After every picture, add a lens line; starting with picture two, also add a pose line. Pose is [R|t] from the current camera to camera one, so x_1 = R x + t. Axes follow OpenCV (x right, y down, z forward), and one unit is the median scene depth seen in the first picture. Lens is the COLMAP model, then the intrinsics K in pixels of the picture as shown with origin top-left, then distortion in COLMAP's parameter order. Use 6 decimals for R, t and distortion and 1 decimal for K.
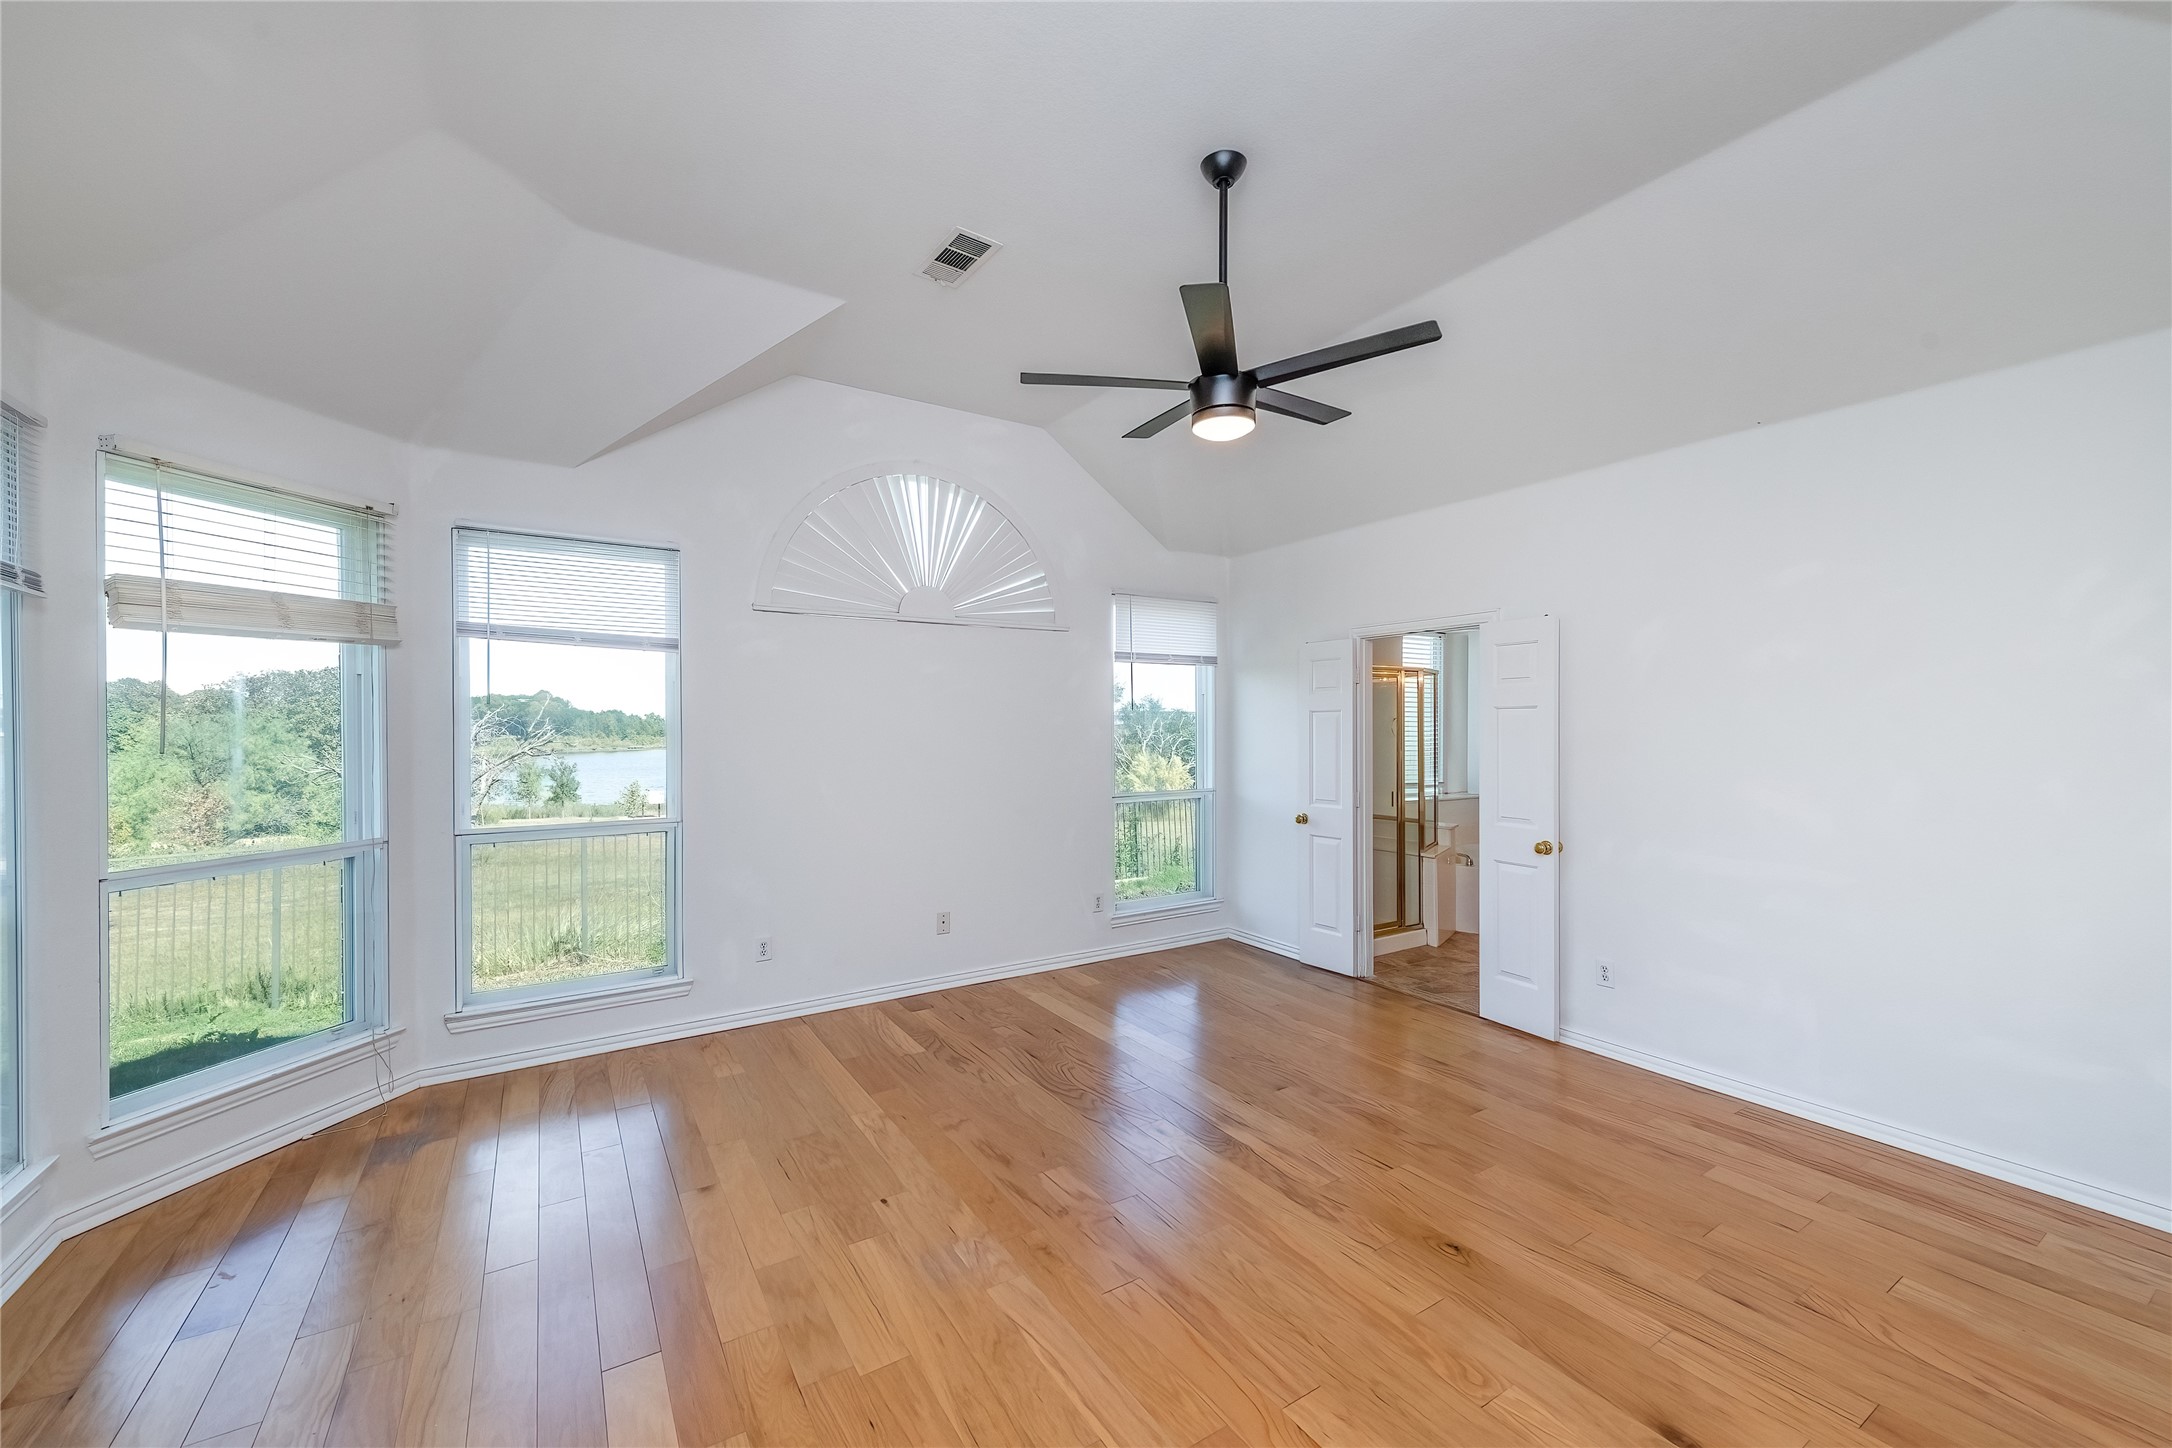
lens RADIAL K [[851.6, 0, 1086.0], [0, 851.6, 724.0], [0, 0, 1]] dist [0.008930, -0.000325]
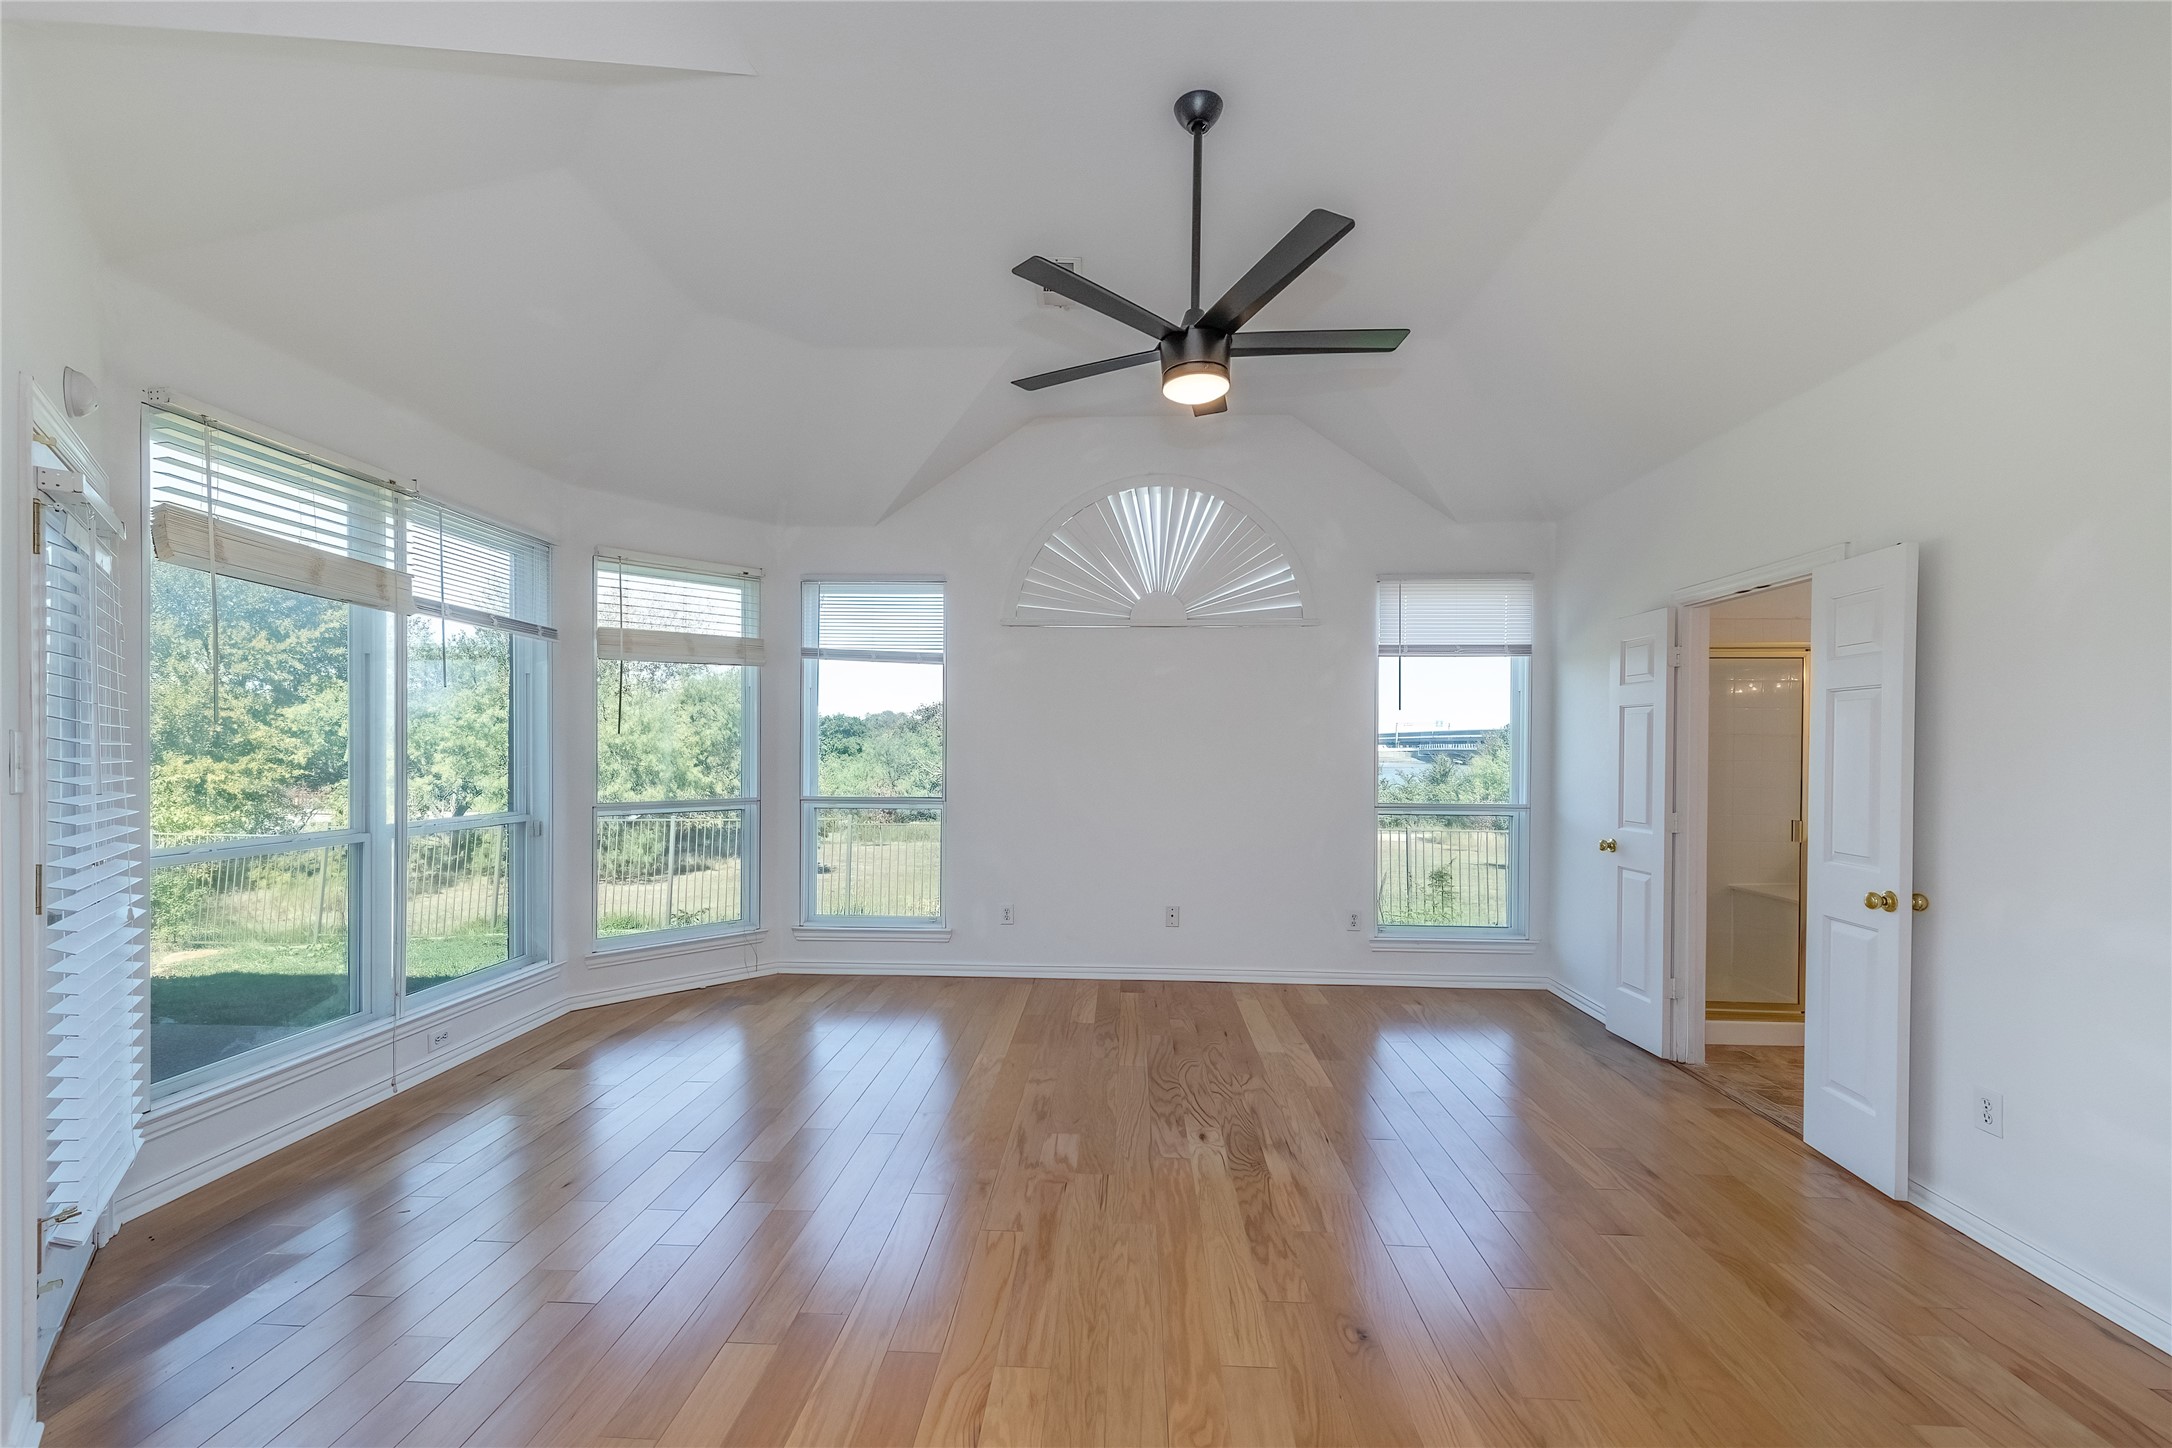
lens RADIAL K [[859.6, 0, 1086.2], [0, 859.6, 749.3], [0, 0, 1]] dist [0.016390, -0.006247]
pose [[0.816697, 0.011910, -0.576944, 0.410457], [-0.009436, 0.999929, 0.007284, 0.028931], [0.576990, -0.000505, 0.816751, 0.103994]]
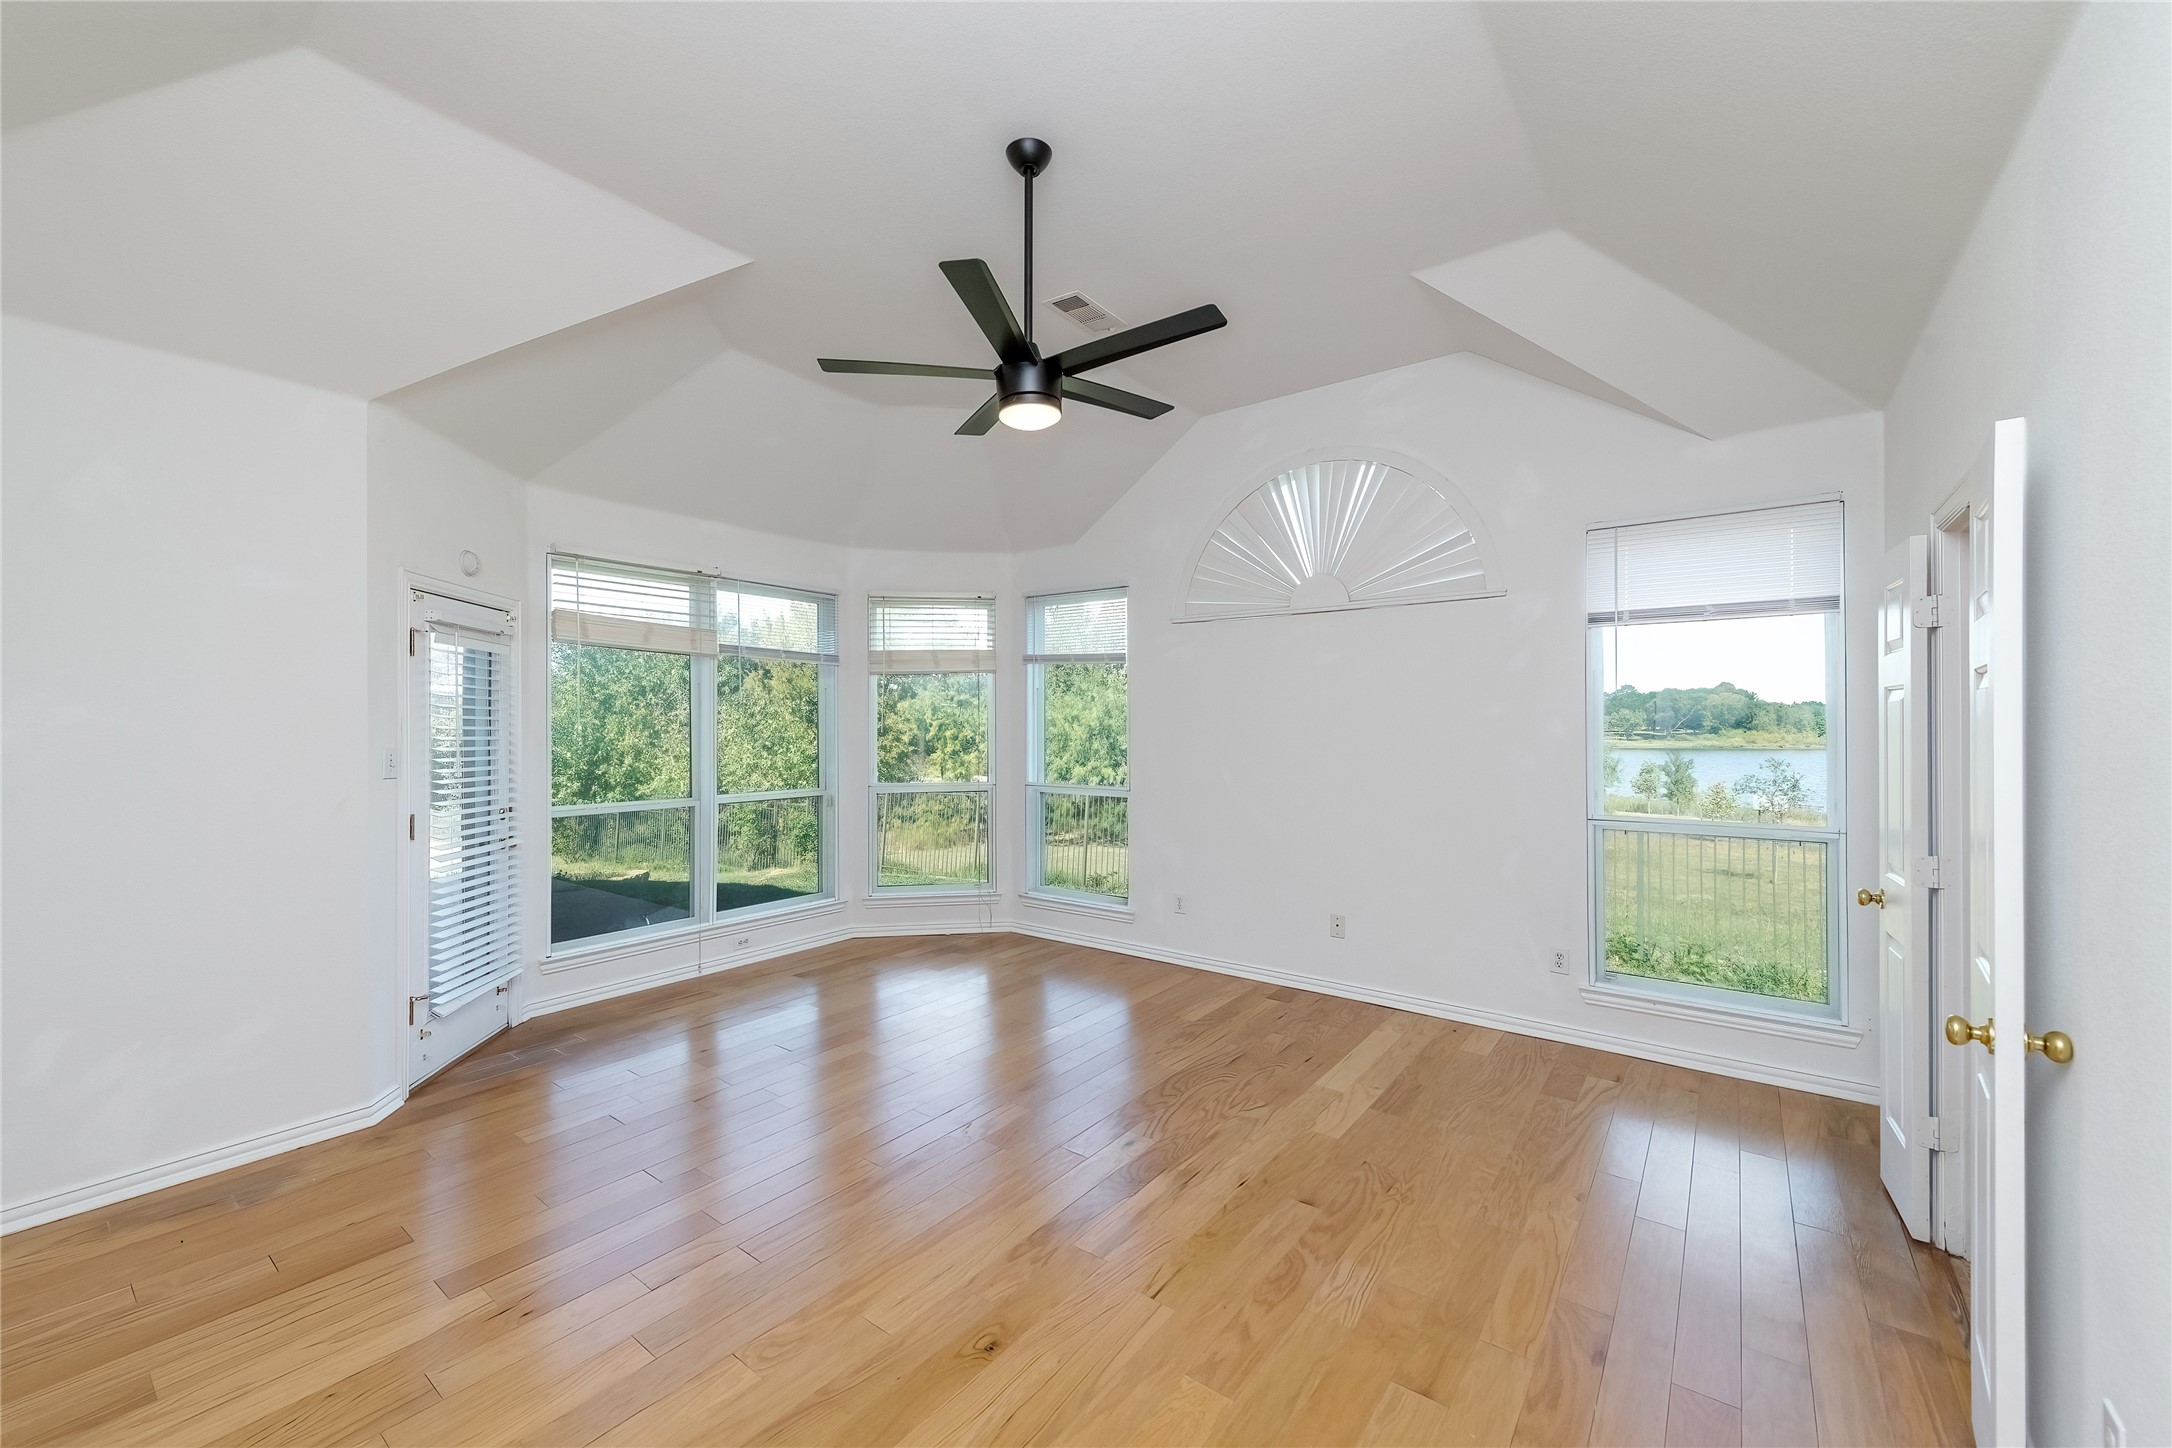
lens RADIAL K [[853.9, 0, 1080.5], [0, 853.9, 719.7], [0, 0, 1]] dist [0.011159, -0.000295]
pose [[0.344936, 0.000957, -0.938626, 0.742157], [0.001063, 0.999998, 0.001410, 0.002480], [0.938626, -0.001484, 0.344934, 0.476829]]
